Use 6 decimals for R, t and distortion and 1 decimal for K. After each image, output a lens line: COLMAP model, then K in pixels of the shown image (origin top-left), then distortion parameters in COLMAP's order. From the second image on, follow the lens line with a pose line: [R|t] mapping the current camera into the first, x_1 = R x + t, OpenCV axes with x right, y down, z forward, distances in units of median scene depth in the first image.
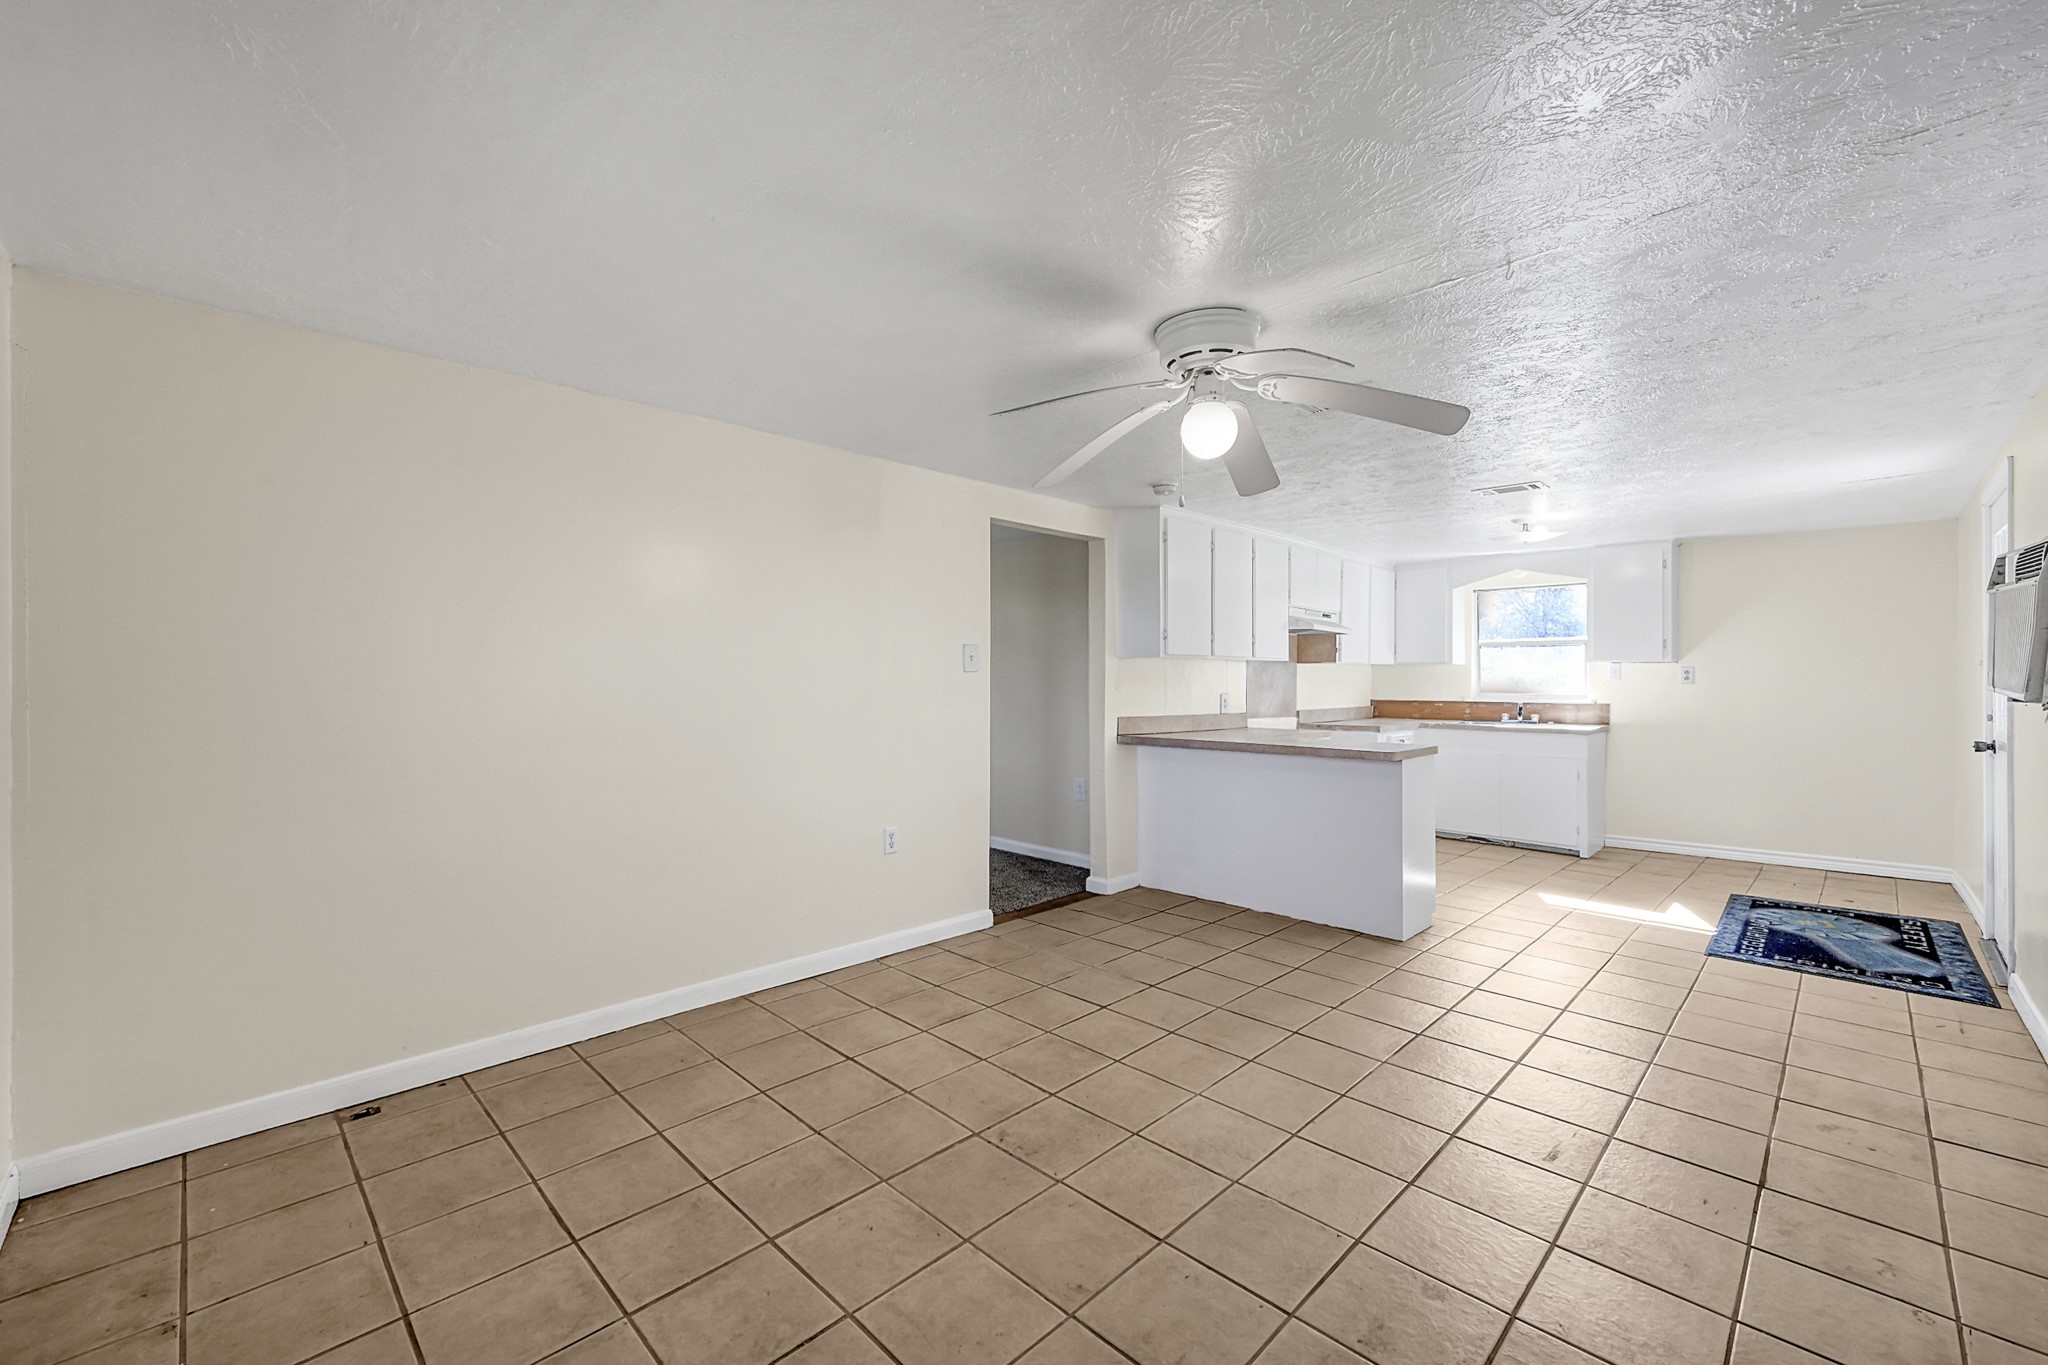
lens RADIAL K [[837.4, 0, 1049.2], [0, 837.4, 681.0], [0, 0, 1]] dist [-0.008141, 0.000413]
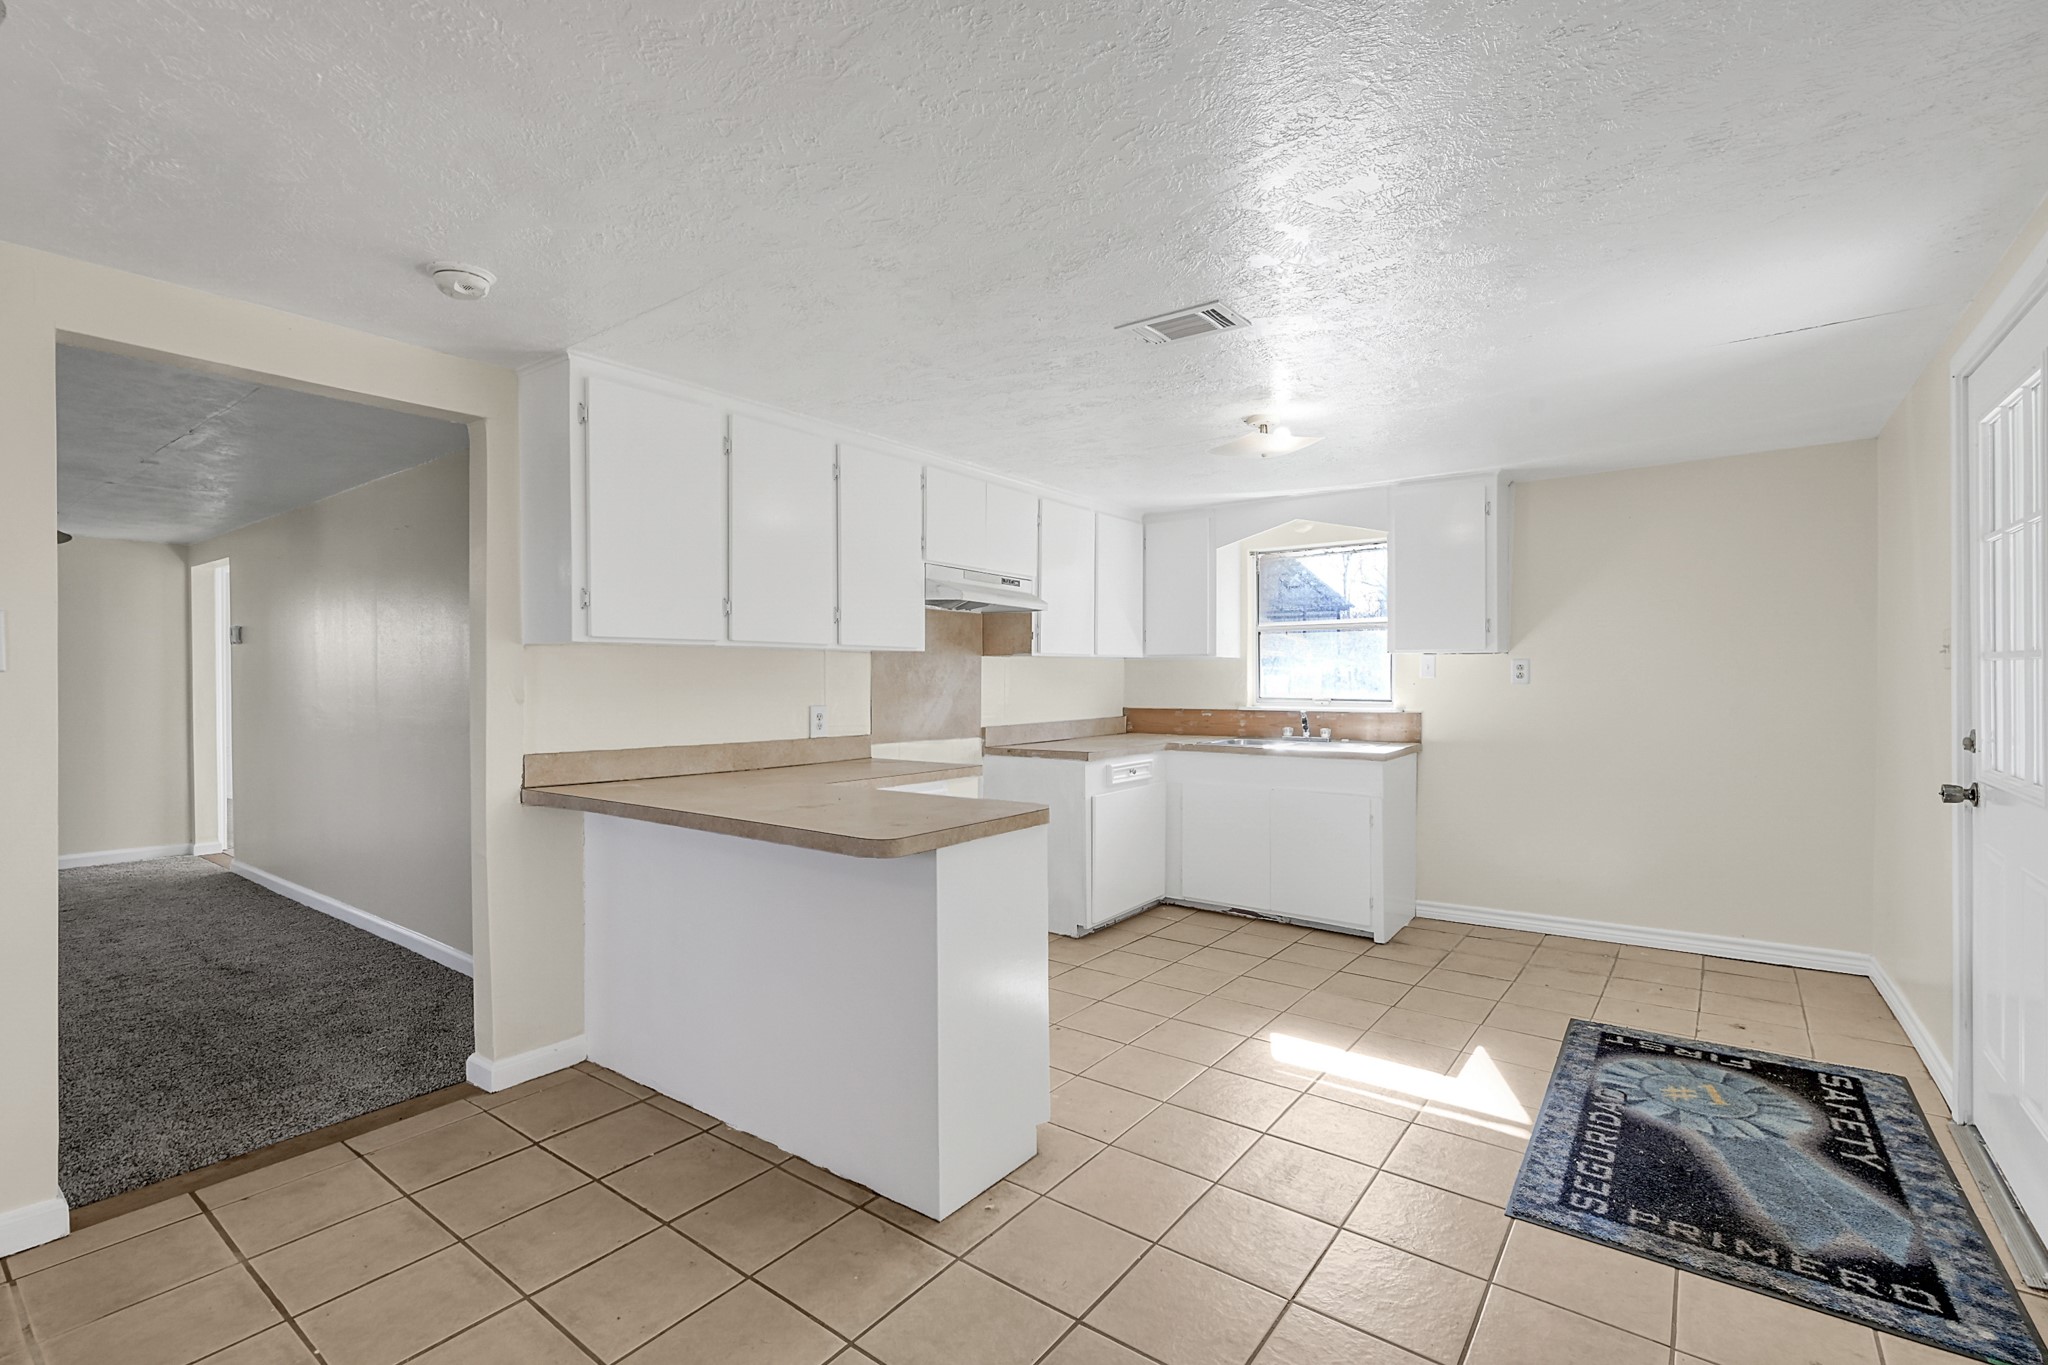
lens RADIAL K [[901.7, 0, 1064.3], [0, 901.7, 681.6], [0, 0, 1]] dist [-0.011378, 0.001088]
pose [[0.989395, -0.006698, 0.145096, 0.281798], [0.006614, 0.999978, 0.001059, -0.001343], [-0.145100, -0.000088, 0.989417, 0.316027]]
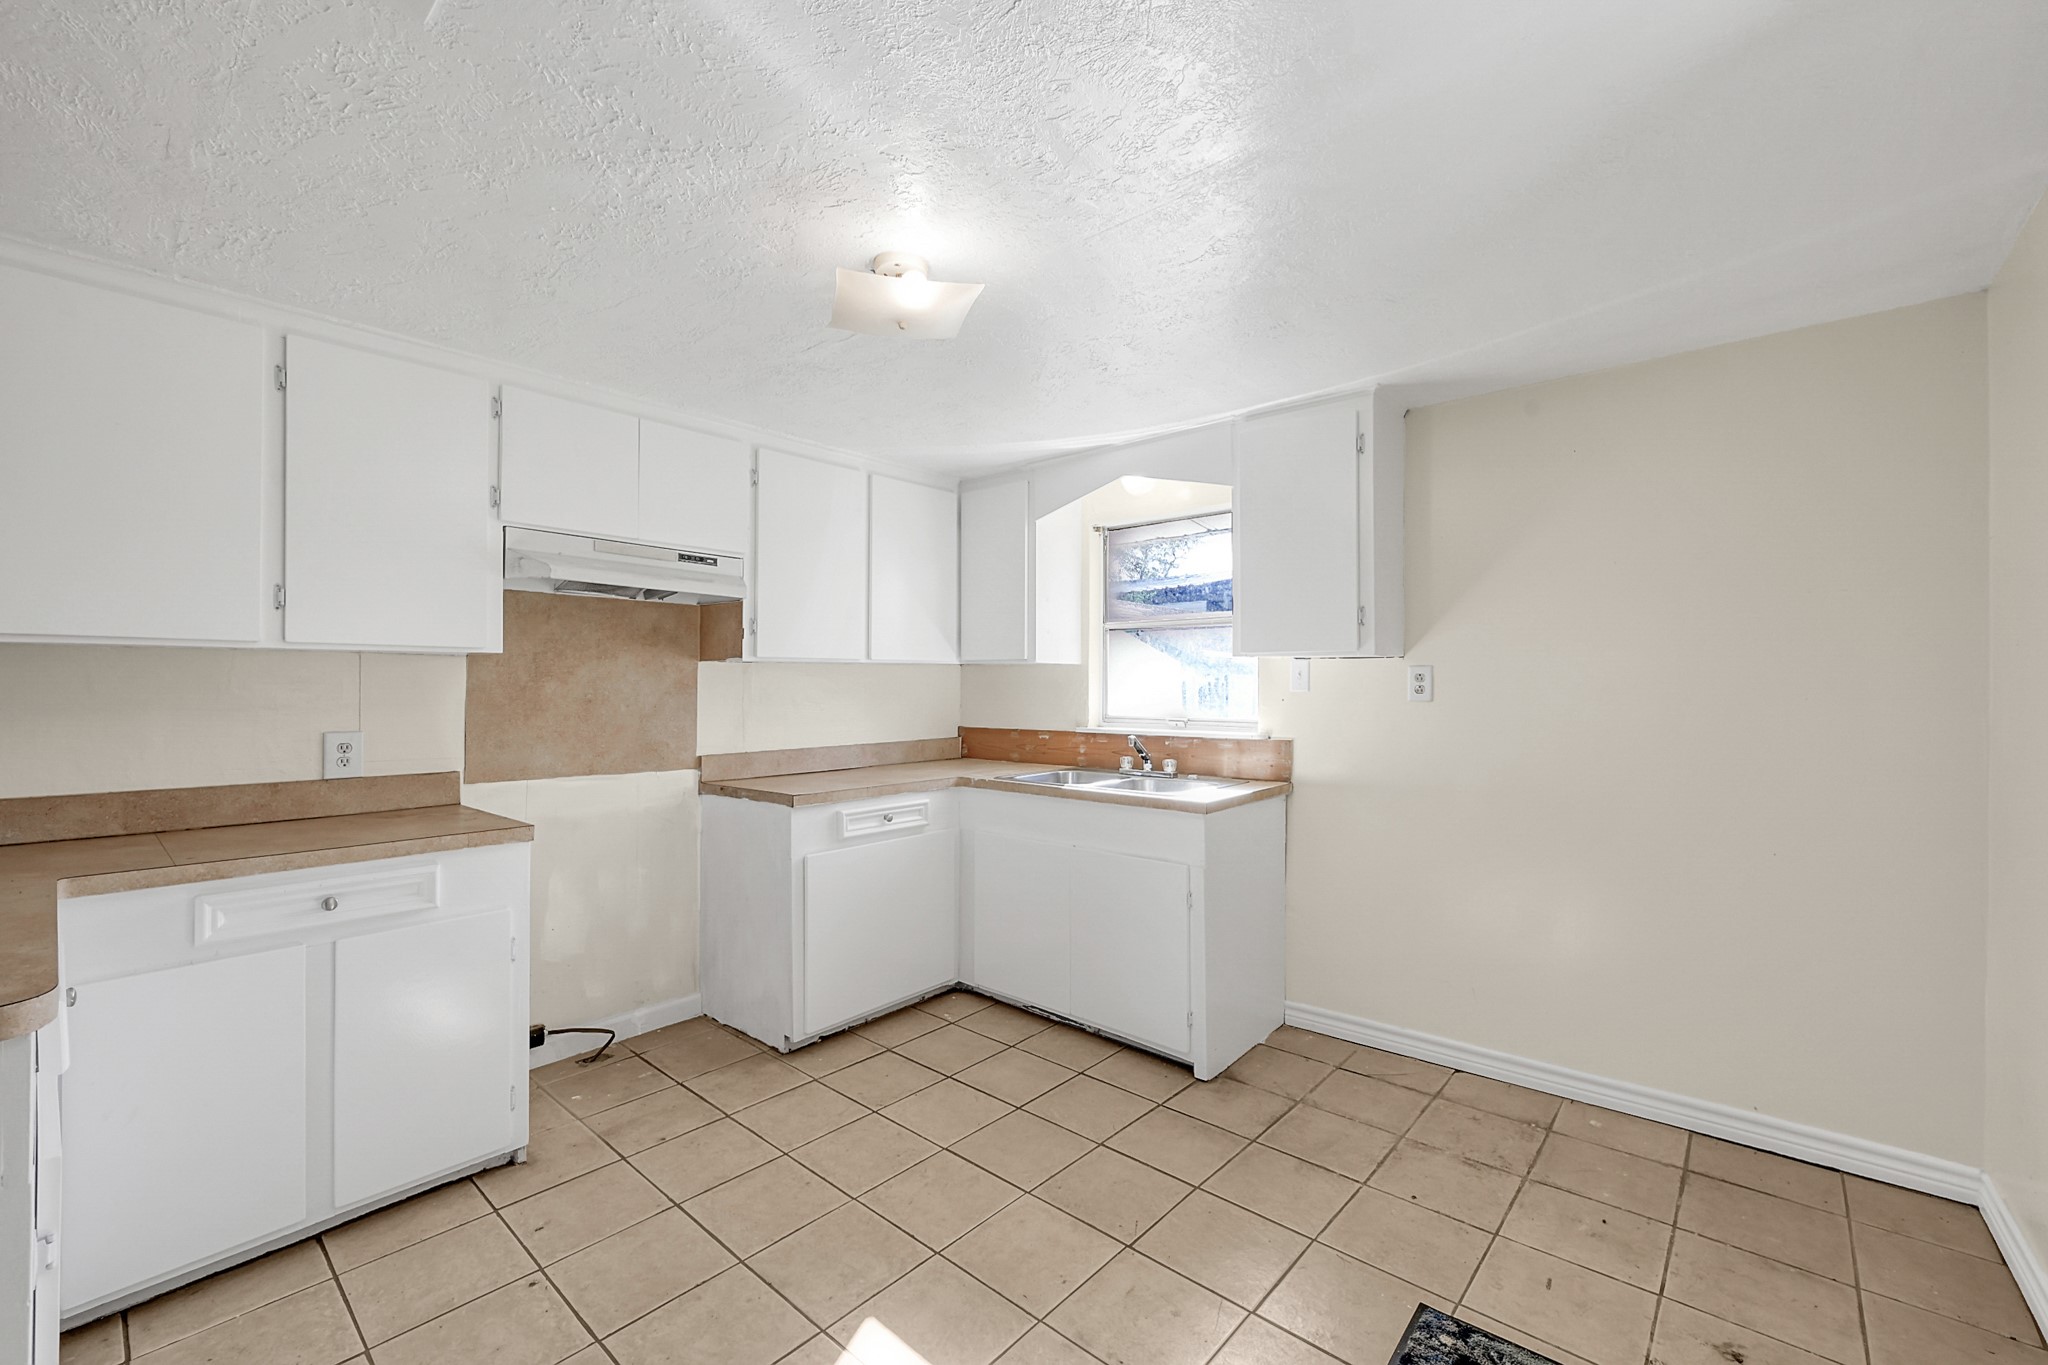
lens RADIAL K [[837.4, 0, 1075.9], [0, 837.4, 679.9], [0, 0, 1]] dist [-0.008141, 0.000413]
pose [[0.996673, -0.003512, 0.081433, 0.525388], [0.004387, 0.999935, -0.010566, -0.004160], [-0.081391, 0.010889, 0.996623, 0.535238]]
